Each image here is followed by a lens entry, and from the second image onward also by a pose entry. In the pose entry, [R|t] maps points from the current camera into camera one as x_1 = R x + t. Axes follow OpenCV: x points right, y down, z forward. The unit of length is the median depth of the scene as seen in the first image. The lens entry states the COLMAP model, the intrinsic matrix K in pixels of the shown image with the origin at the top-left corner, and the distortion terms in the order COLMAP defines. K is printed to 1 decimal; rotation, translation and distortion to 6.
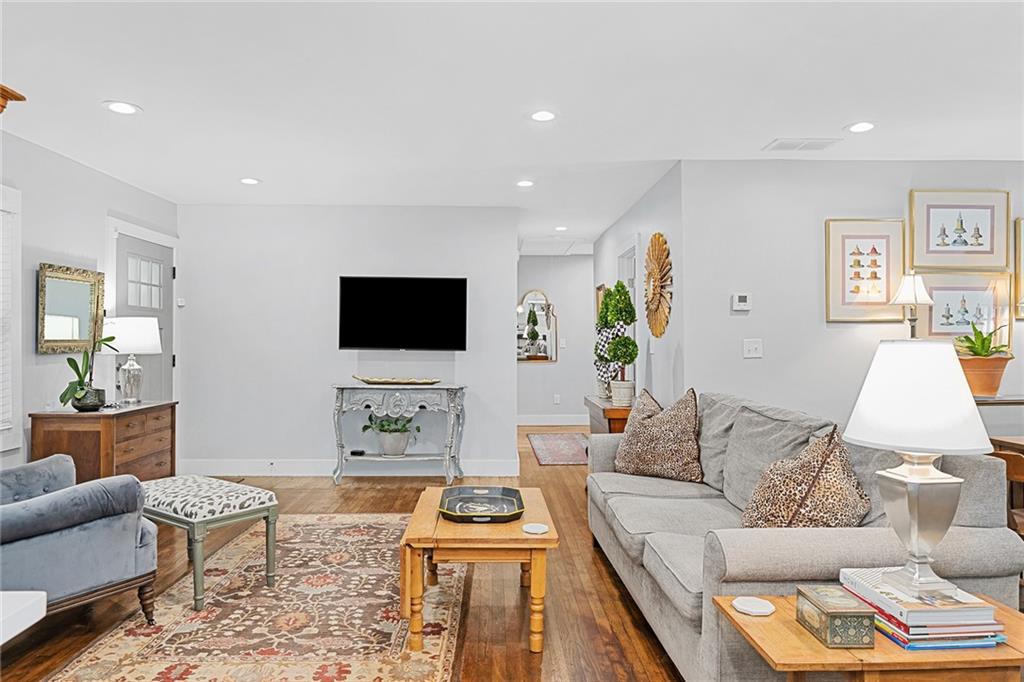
lens RADIAL K [[650.8, 0, 511.4], [0, 650.8, 339.3], [0, 0, 1]] dist [-0.009469, -0.002676]
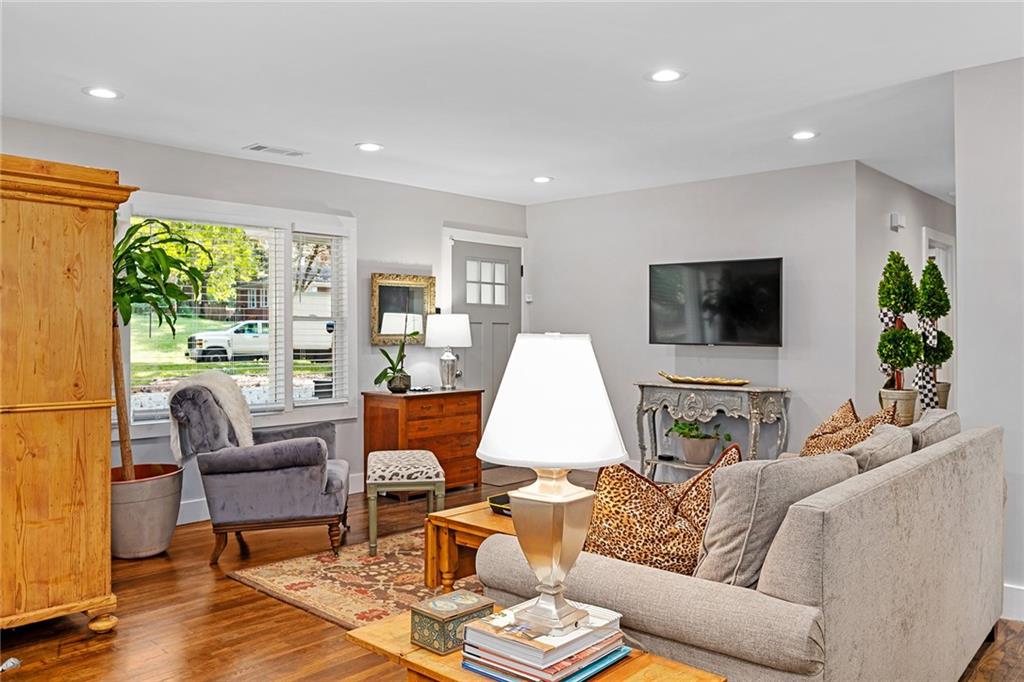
lens RADIAL K [[789.5, 0, 512.0], [0, 789.5, 341.0], [0, 0, 1]] dist [-0.004590, -0.001013]
pose [[0.717043, 0.003955, -0.697017, 0.563369], [0.004057, 0.999943, 0.009846, -0.000217], [0.697017, -0.009888, 0.716987, 0.092415]]
